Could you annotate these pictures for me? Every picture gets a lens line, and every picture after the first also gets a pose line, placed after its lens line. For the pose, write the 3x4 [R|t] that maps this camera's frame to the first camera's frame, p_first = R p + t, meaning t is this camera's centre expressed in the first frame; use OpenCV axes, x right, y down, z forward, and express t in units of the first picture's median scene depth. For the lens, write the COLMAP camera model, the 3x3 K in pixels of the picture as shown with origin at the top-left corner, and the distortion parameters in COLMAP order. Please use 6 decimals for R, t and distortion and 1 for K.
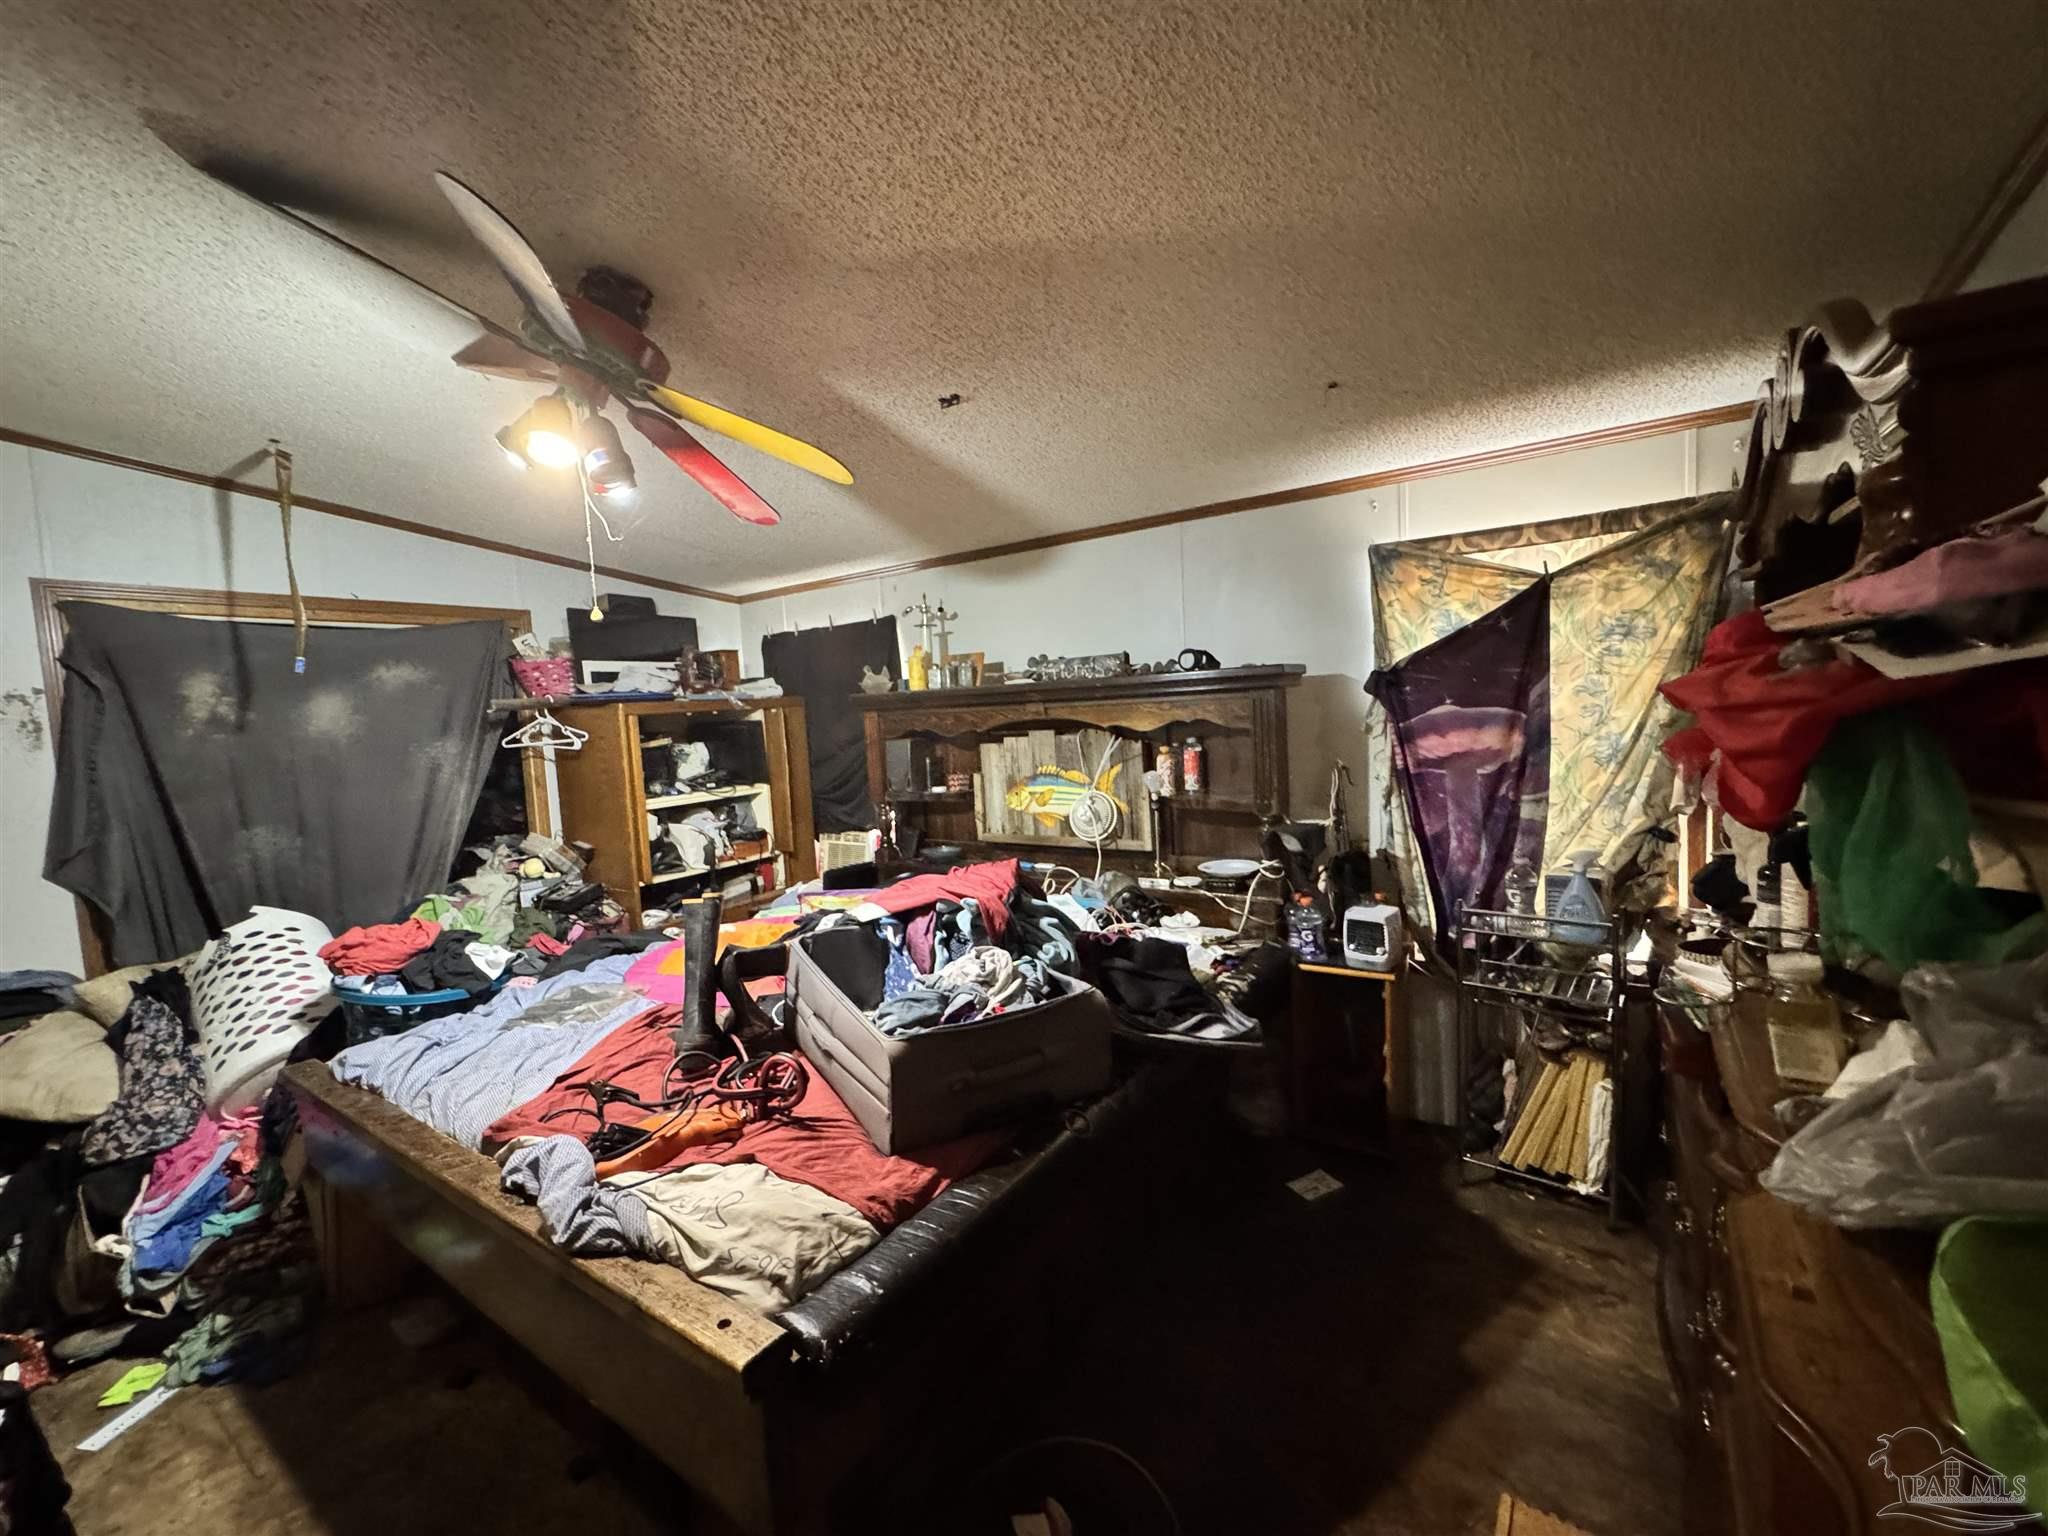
lens RADIAL K [[822.2, 0, 1022.7], [0, 822.2, 766.4], [0, 0, 1]] dist [-0.002659, 0.000177]
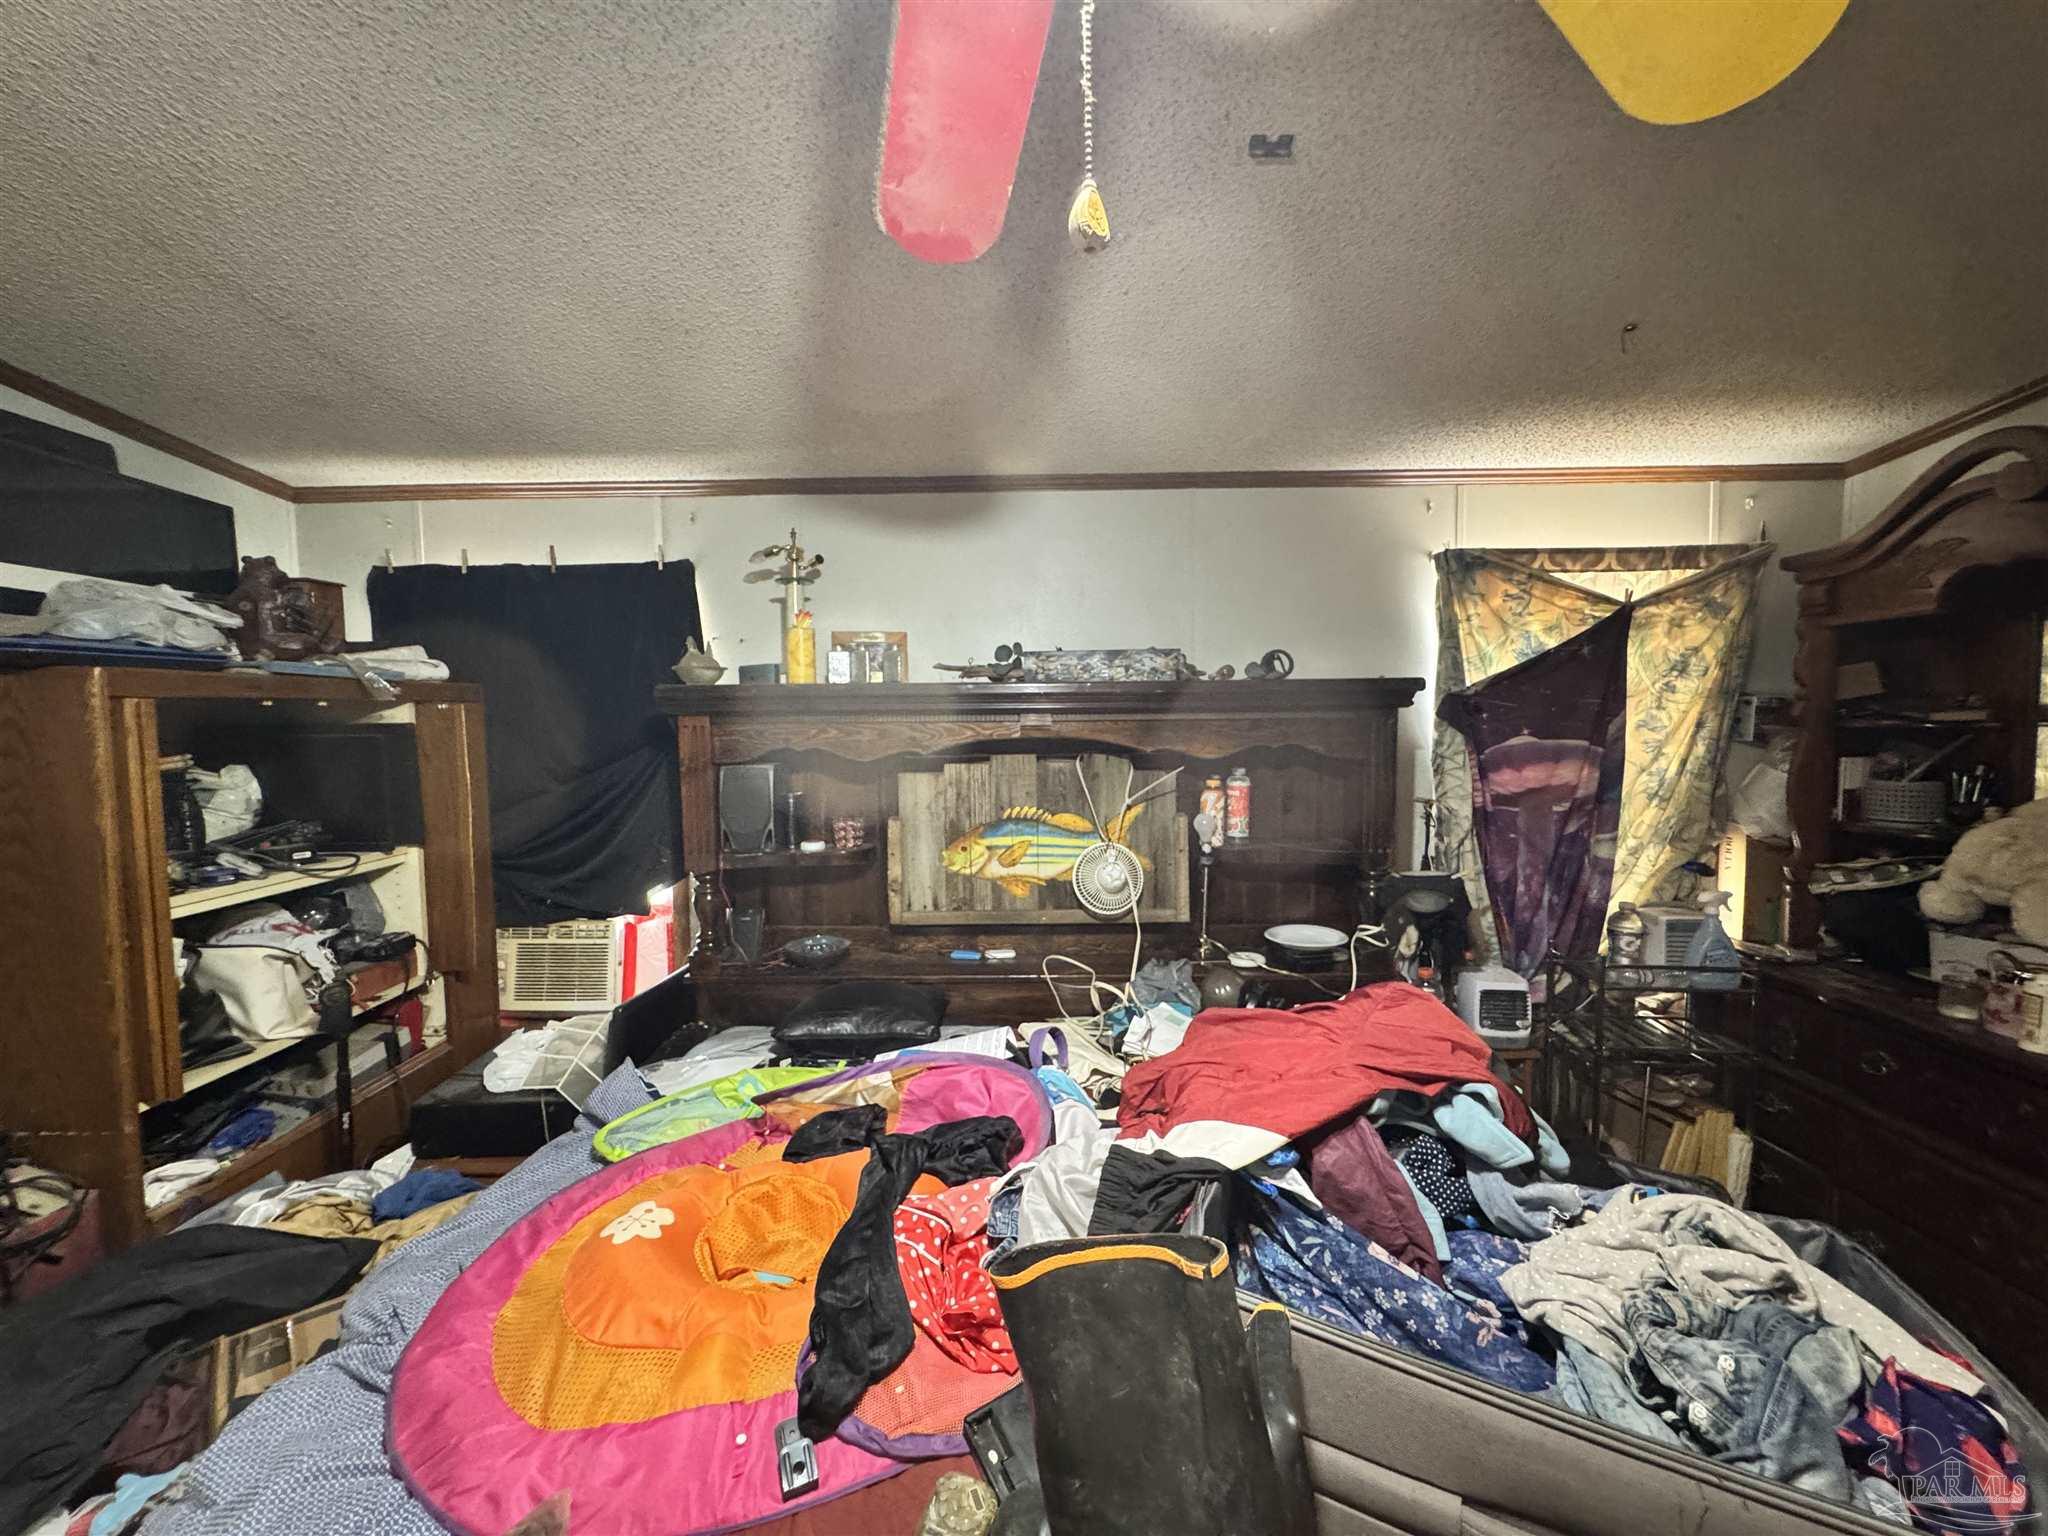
lens RADIAL K [[824.6, 0, 1022.3], [0, 824.6, 768.2], [0, 0, 1]] dist [-0.002529, 0.000153]
pose [[0.831101, 0.009503, 0.556040, -0.442911], [0.006247, 0.999631, -0.026421, -0.018367], [-0.556086, 0.025432, 0.830736, 0.549883]]
